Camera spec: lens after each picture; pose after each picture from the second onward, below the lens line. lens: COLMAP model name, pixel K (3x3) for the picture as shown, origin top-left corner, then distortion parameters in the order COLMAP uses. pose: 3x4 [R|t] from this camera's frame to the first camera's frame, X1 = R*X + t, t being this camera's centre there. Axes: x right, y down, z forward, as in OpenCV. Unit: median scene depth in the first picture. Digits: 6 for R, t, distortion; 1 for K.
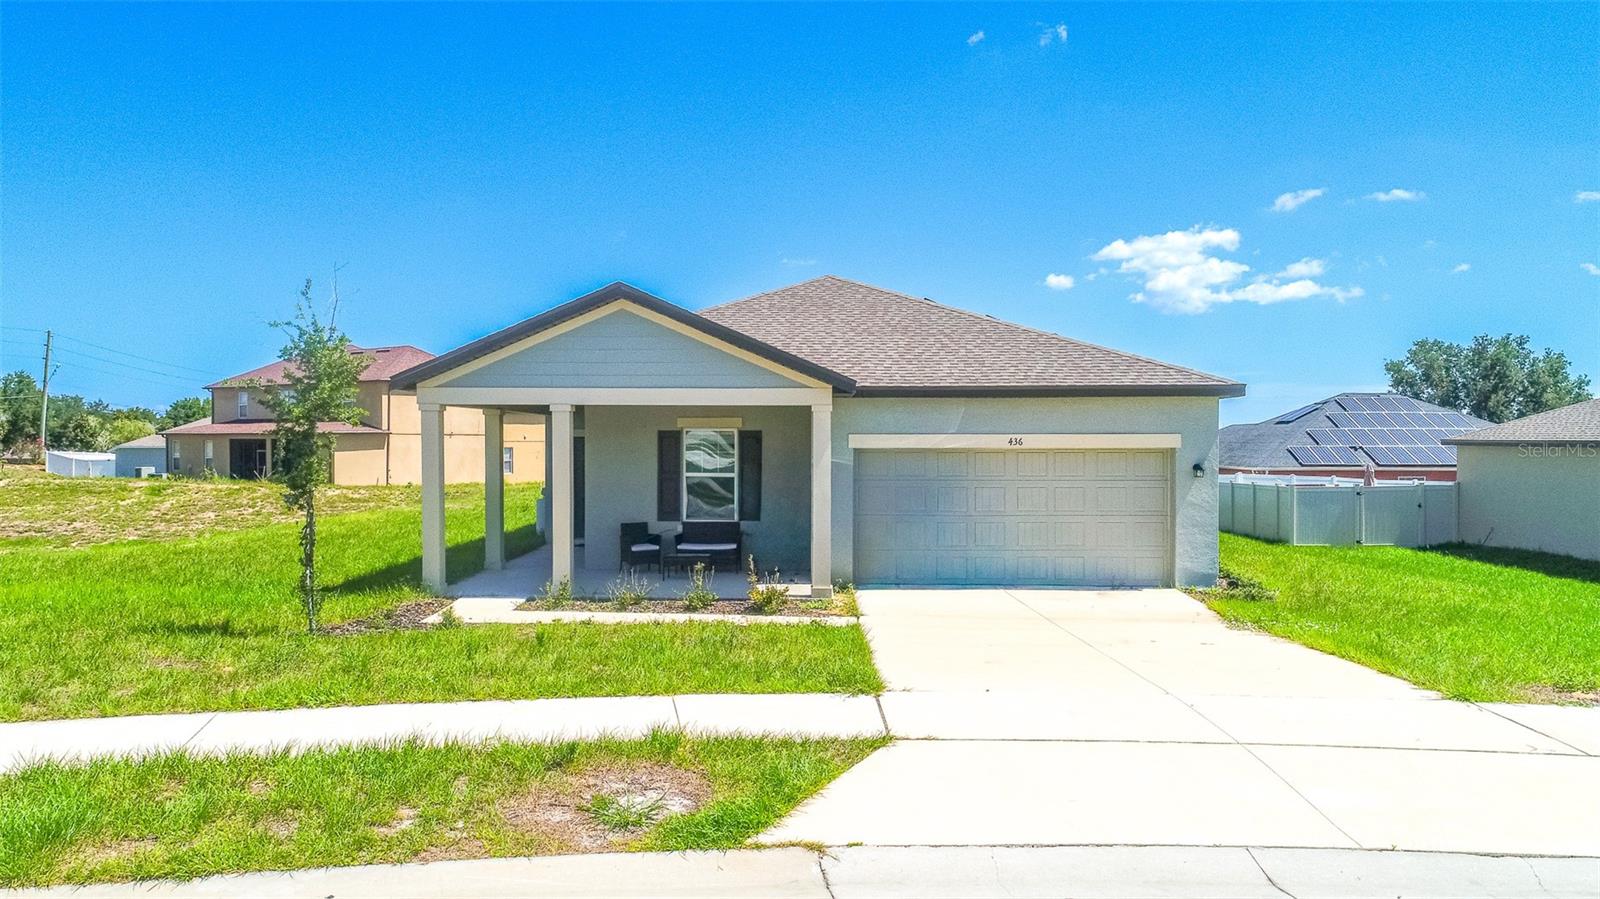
lens RADIAL K [[1129.3, 0, 791.1], [0, 1129.3, 450.3], [0, 0, 1]] dist [0.001104, -0.002246]
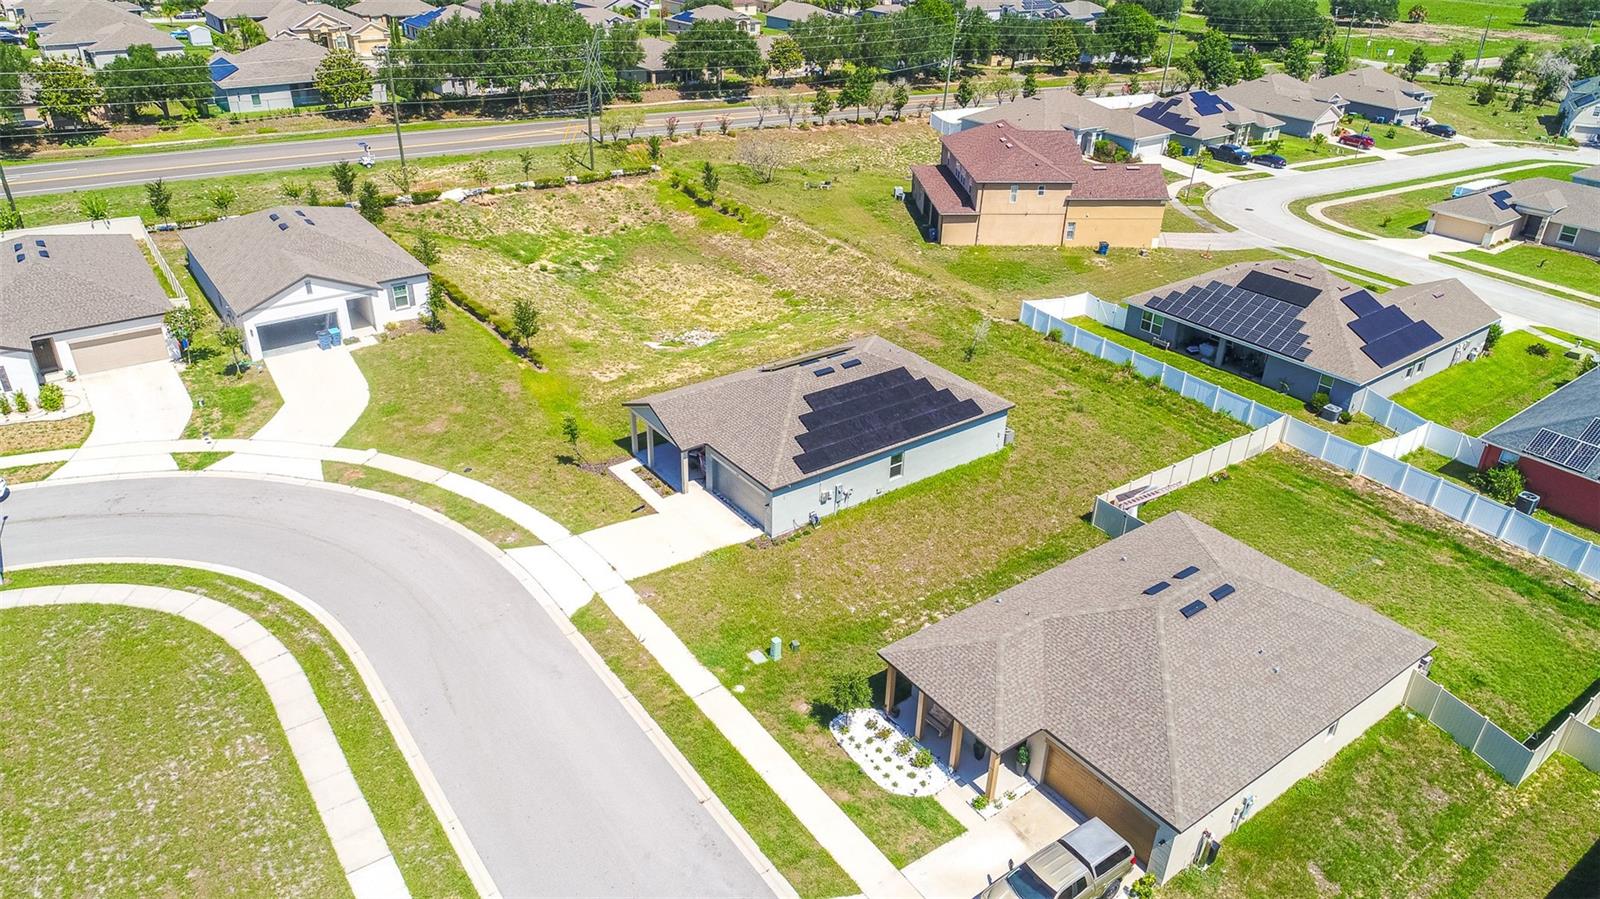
lens RADIAL K [[1065.9, 0, 792.0], [0, 1065.9, 459.3], [0, 0, 1]] dist [0.002966, -0.004318]
pose [[0.608904, 0.398564, -0.685844, 1.705682], [-0.039455, 0.878754, 0.475641, -1.066227], [0.792262, -0.262560, 0.550803, -0.410529]]
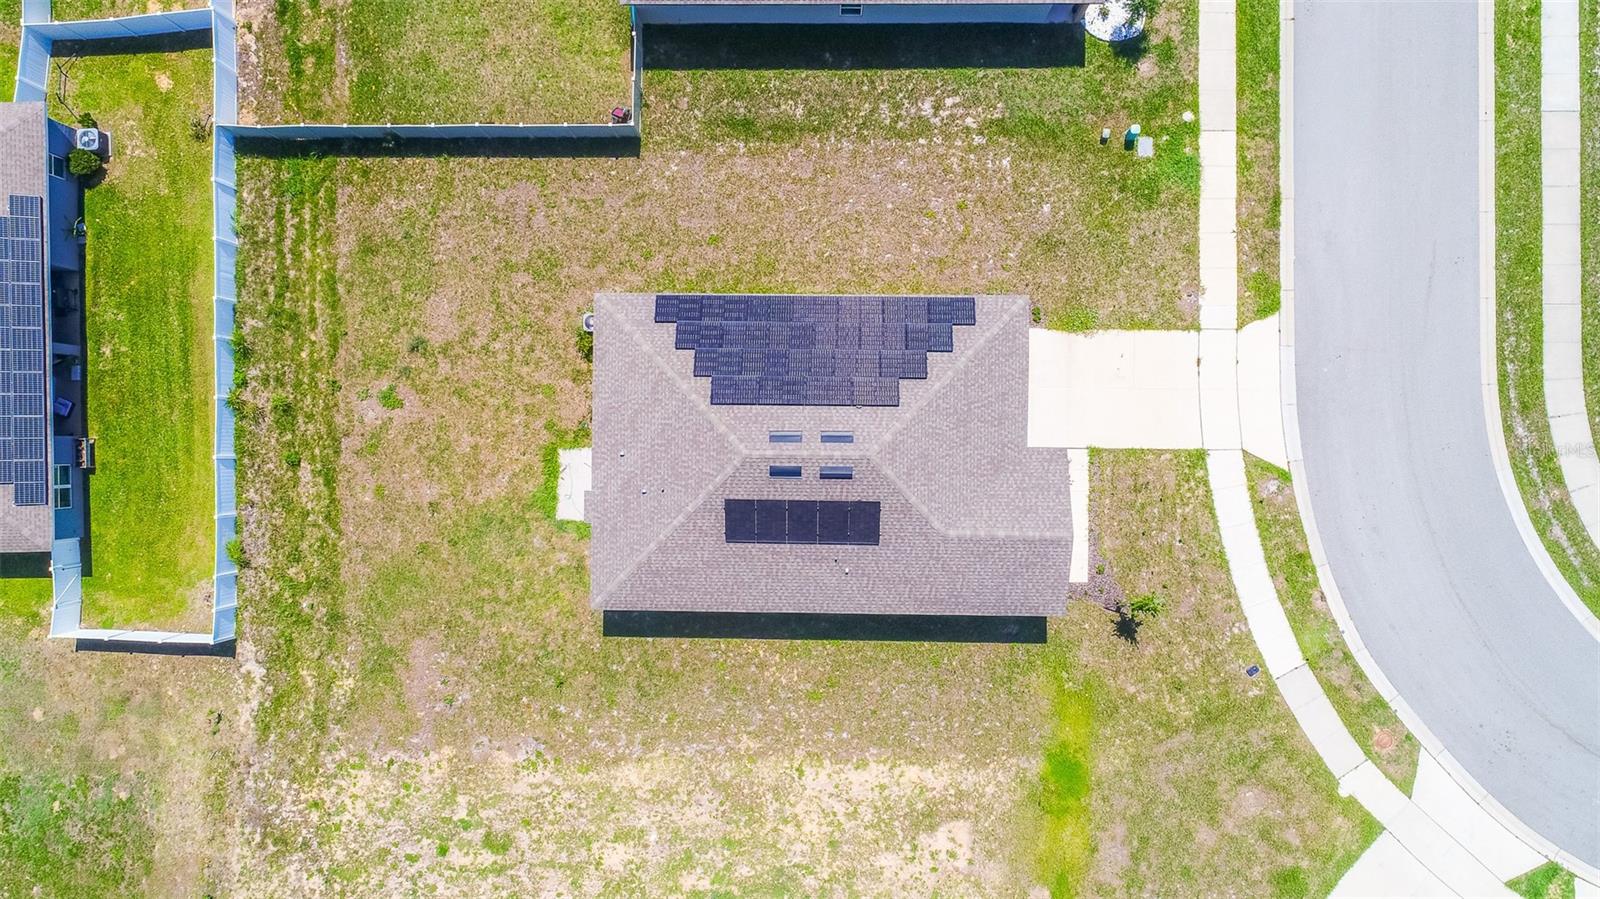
lens RADIAL K [[1129.3, 0, 791.1], [0, 1129.3, 450.3], [0, 0, 1]] dist [0.001104, -0.002246]
pose [[-0.018626, -0.999826, 0.000358, 0.041541], [0.052007, -0.000612, 0.998647, -1.801573], [-0.998473, 0.018620, 0.052010, 0.972227]]
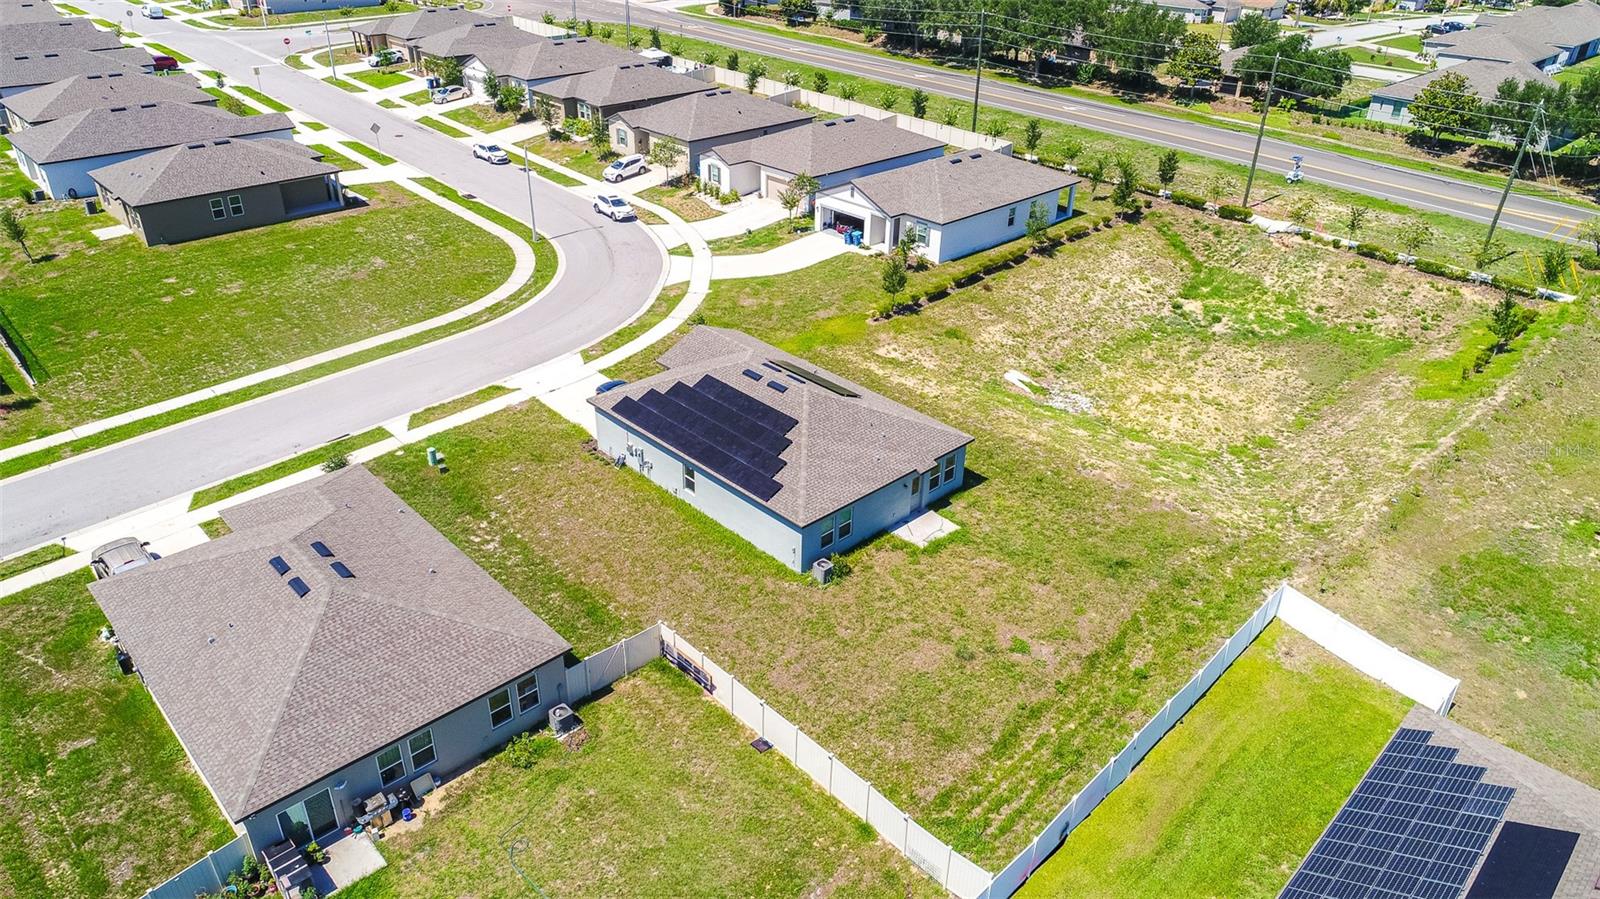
lens RADIAL K [[1065.9, 0, 792.0], [0, 1065.9, 459.3], [0, 0, 1]] dist [0.002966, -0.004318]
pose [[-0.705455, 0.348880, -0.616941, 1.448161], [-0.026966, 0.856615, 0.515251, -1.127698], [0.708242, 0.380122, -0.594895, 2.451796]]
